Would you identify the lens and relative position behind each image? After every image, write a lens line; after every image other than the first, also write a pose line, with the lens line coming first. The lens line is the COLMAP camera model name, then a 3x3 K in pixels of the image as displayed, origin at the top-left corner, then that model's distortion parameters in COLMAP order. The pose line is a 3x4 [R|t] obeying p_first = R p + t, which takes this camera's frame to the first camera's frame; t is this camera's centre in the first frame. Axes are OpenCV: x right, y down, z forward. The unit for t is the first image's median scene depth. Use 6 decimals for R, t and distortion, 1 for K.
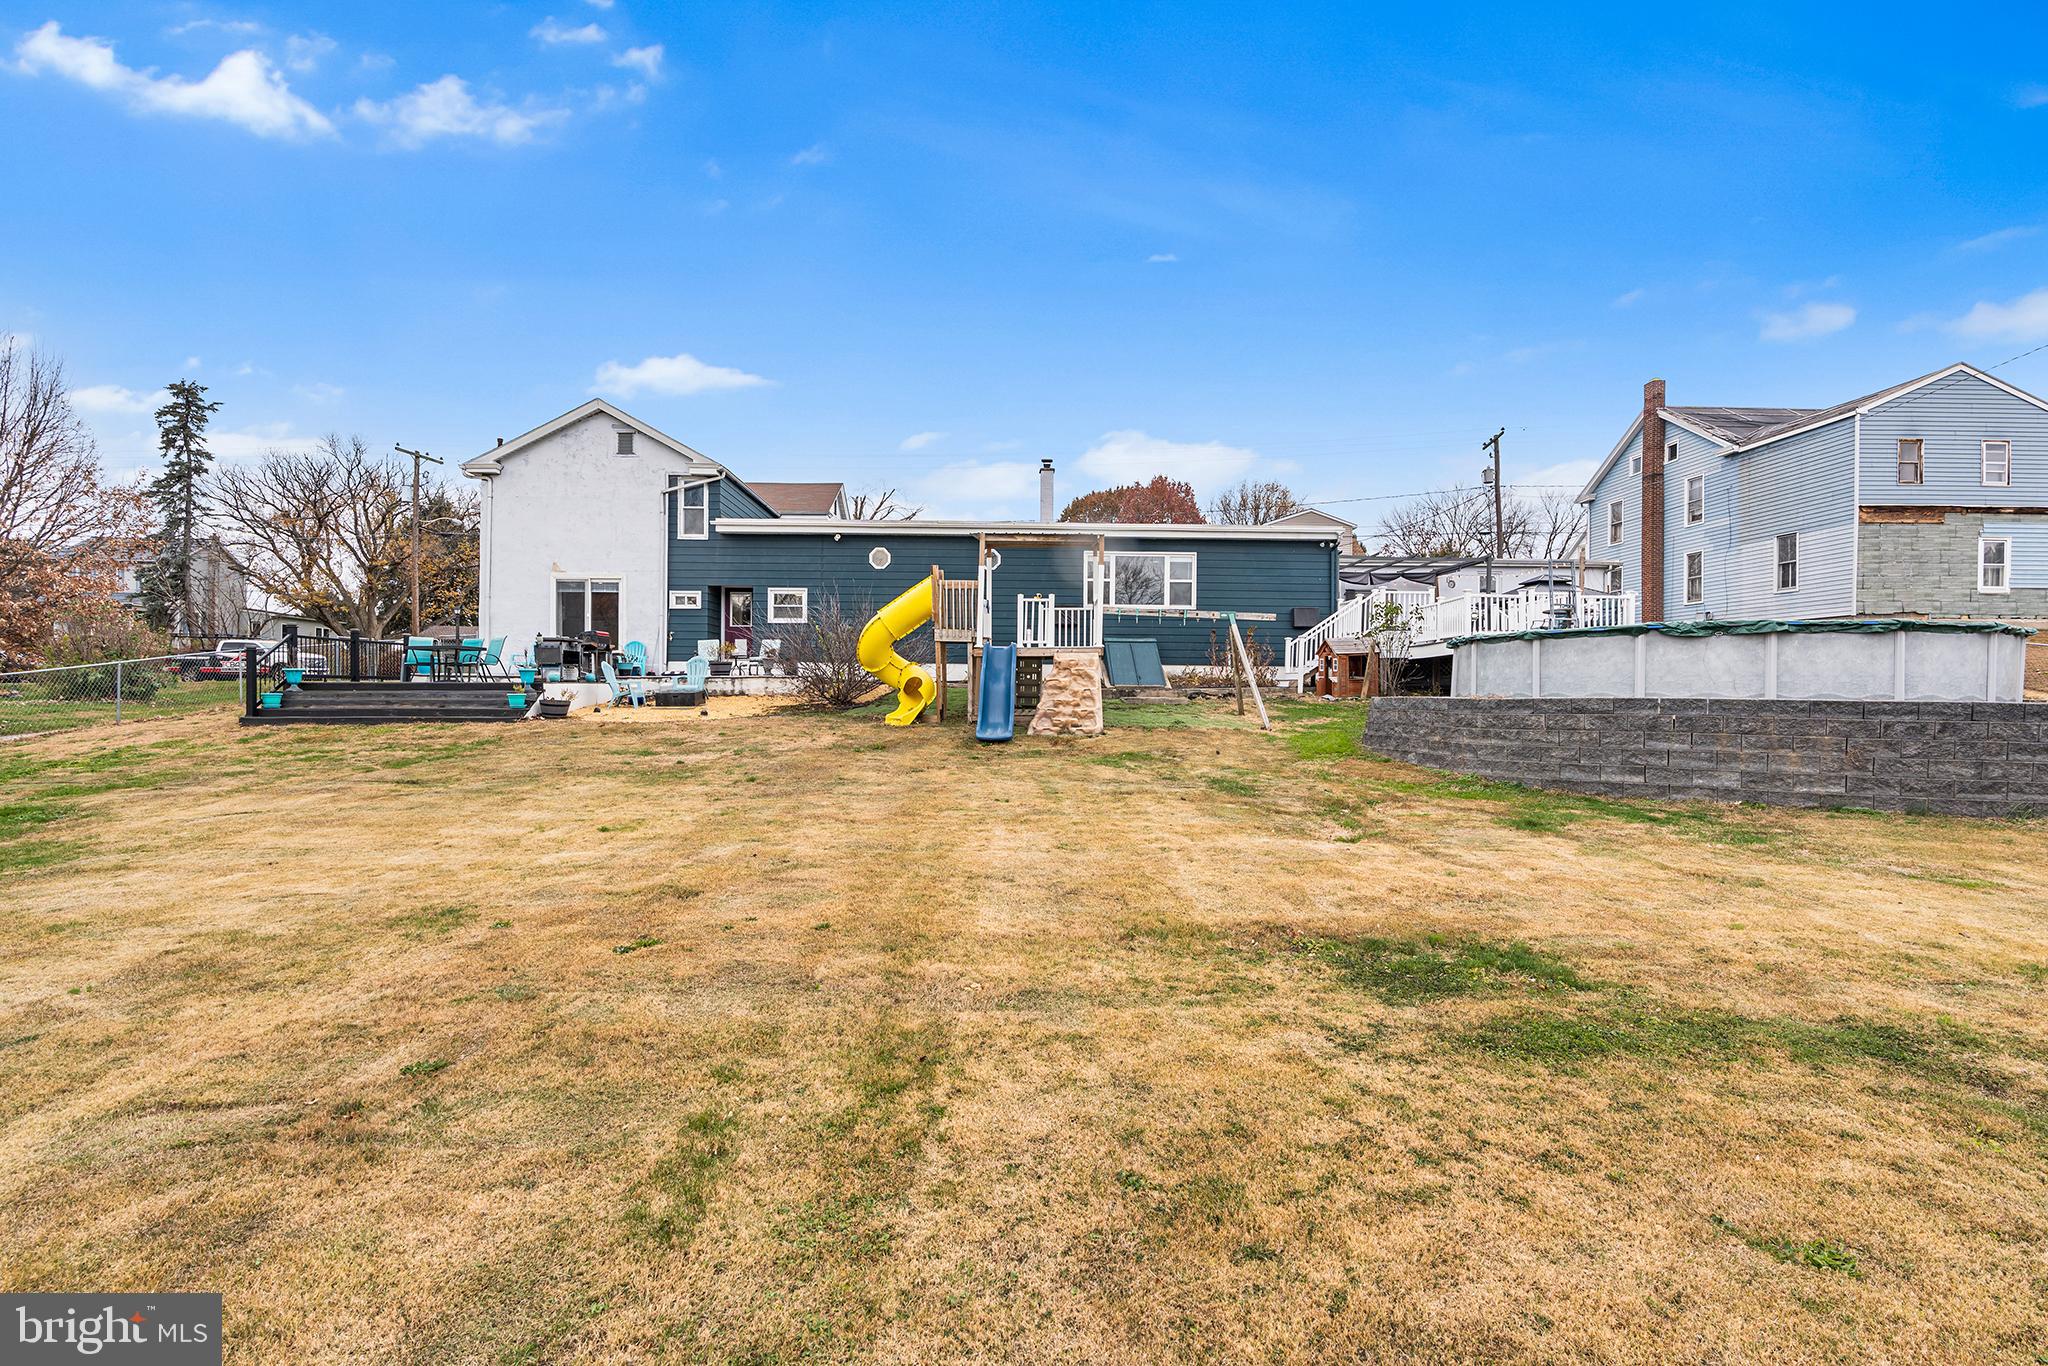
lens RADIAL K [[943.3, 0, 1024.2], [0, 943.3, 678.7], [0, 0, 1]] dist [-0.004003, 0.000157]
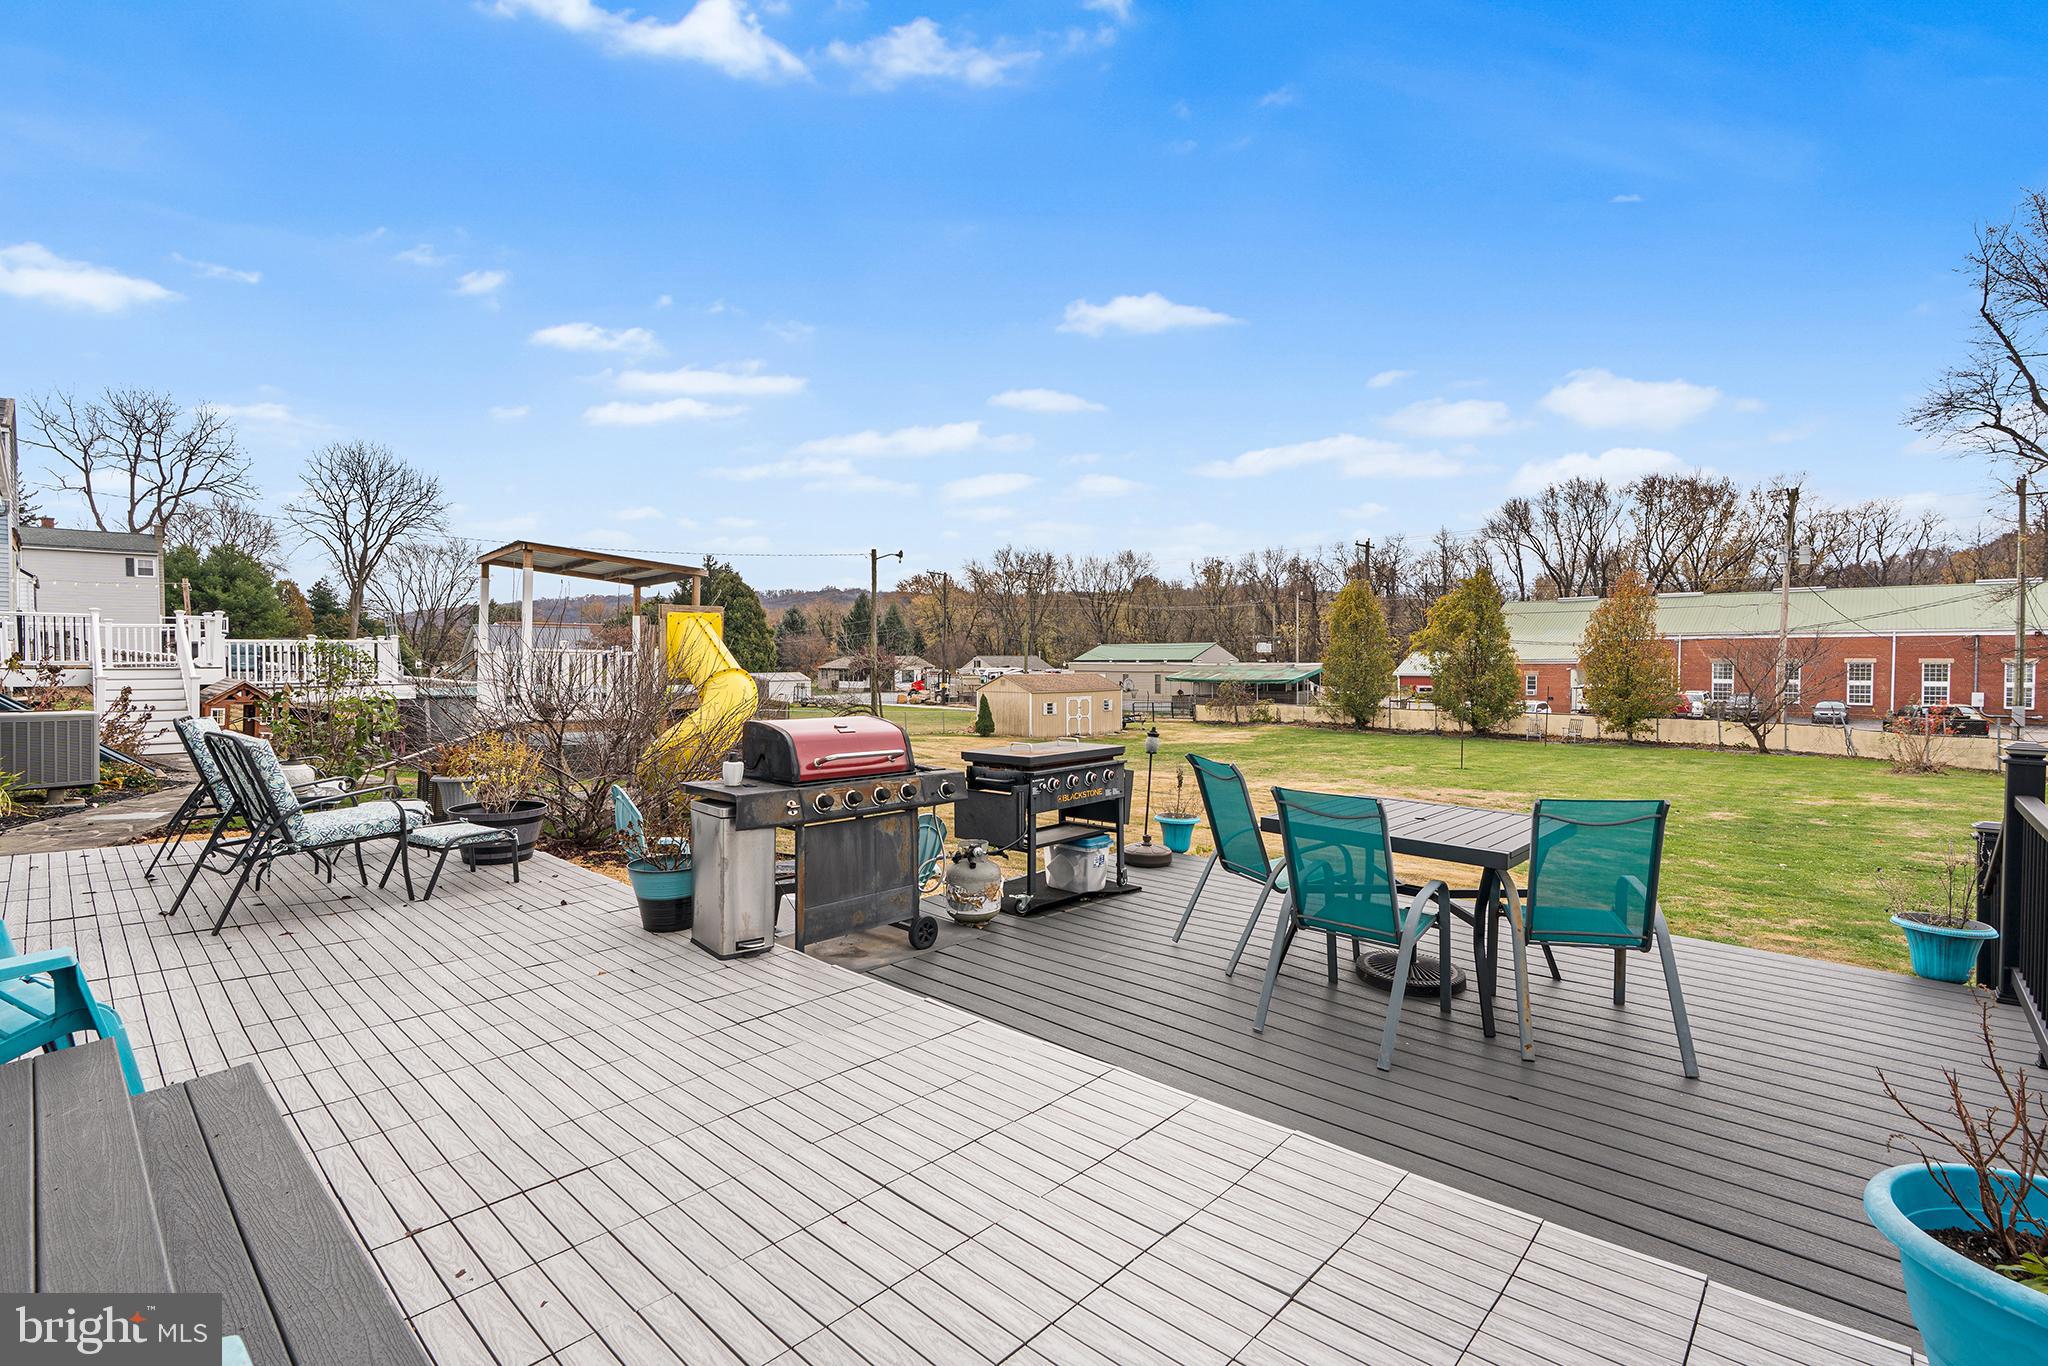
lens RADIAL K [[943.3, 0, 1012.5], [0, 943.3, 668.5], [0, 0, 1]] dist [-0.004003, 0.000157]
pose [[0.999993, 0.000927, -0.003678, -0.508779], [-0.000971, 0.999931, -0.011742, 0.069616], [0.003667, 0.011745, 0.999924, -0.003615]]
